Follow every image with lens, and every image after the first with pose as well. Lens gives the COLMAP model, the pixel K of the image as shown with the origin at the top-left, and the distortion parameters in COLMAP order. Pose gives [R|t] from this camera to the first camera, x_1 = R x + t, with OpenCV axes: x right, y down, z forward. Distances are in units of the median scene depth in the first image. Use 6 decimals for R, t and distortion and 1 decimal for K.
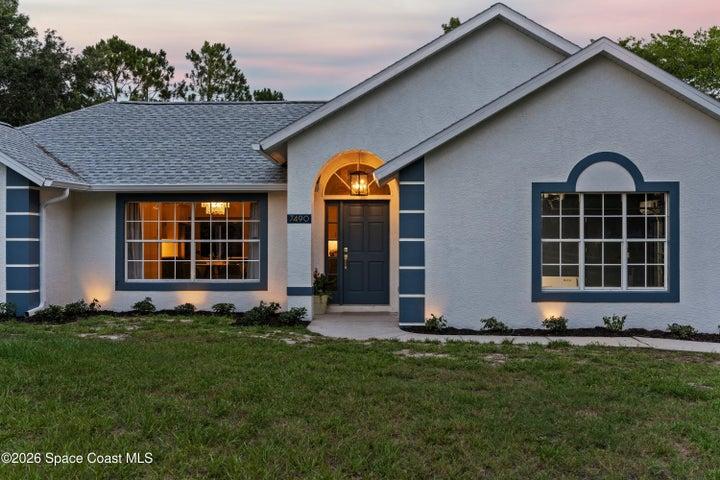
lens RADIAL K [[752.2, 0, 360.0], [0, 752.2, 240.0], [0, 0, 1]] dist [-0.005672, 0.025176]
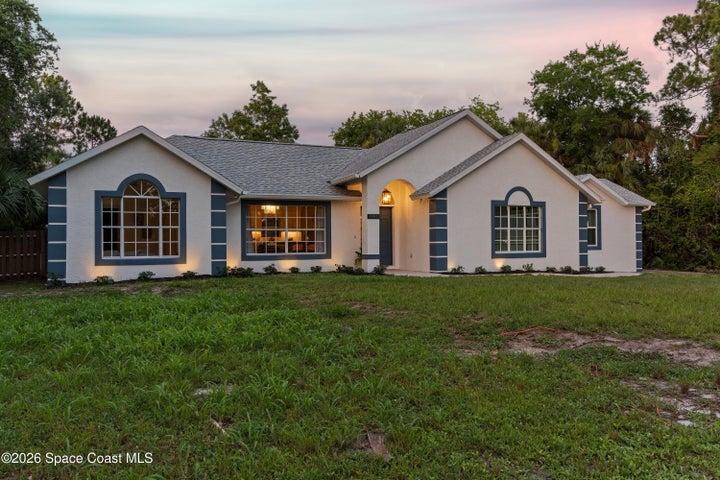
lens RADIAL K [[575.2, 0, 360.0], [0, 575.2, 240.0], [0, 0, 1]] dist [-0.004588, -0.001739]
pose [[0.888398, -0.004841, 0.459049, -0.658247], [0.005027, 0.999987, 0.000817, 0.023630], [-0.459047, 0.001581, 0.888411, -0.182015]]
